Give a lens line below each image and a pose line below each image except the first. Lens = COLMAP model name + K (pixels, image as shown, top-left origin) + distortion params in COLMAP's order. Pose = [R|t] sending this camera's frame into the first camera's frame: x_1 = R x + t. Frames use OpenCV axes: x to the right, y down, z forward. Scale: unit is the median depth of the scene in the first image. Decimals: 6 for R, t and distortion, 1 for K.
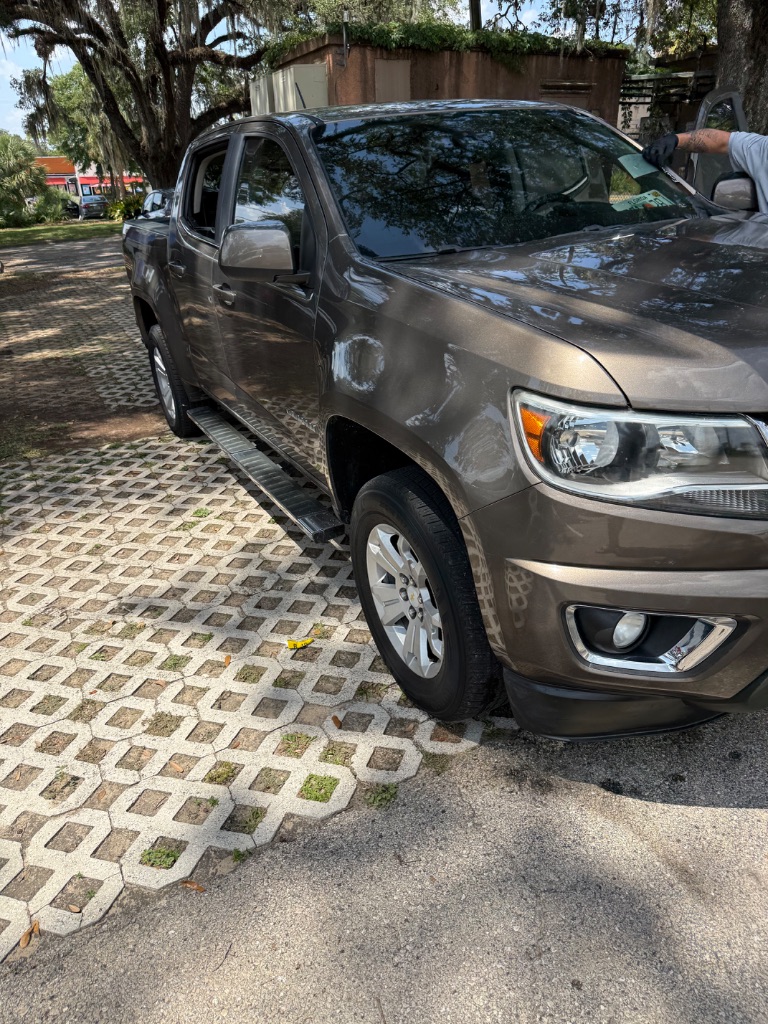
lens RADIAL K [[693.3, 0, 384.0], [0, 693.3, 512.0], [0, 0, 1]] dist [0.016652, -0.000545]
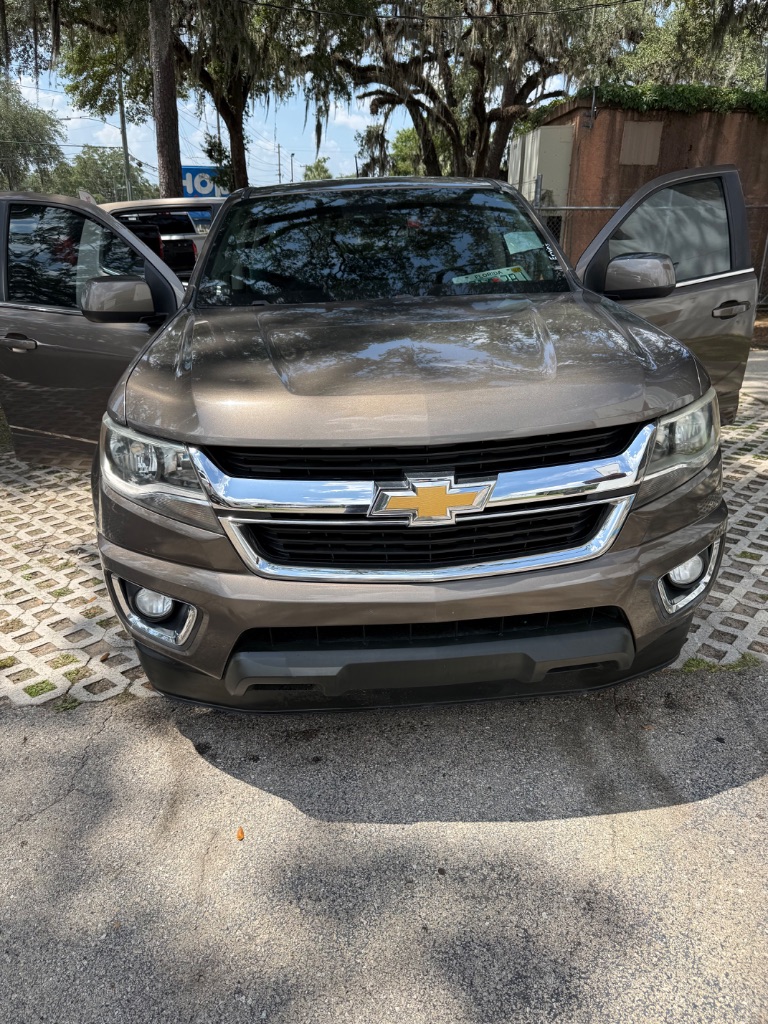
lens RADIAL K [[693.3, 0, 384.0], [0, 693.3, 512.0], [0, 0, 1]] dist [0.016652, -0.000545]
pose [[0.921601, 0.193226, -0.336622, 0.109141], [-0.212228, 0.977011, -0.020217, -0.005059], [0.324977, 0.090072, 0.941423, -0.006789]]
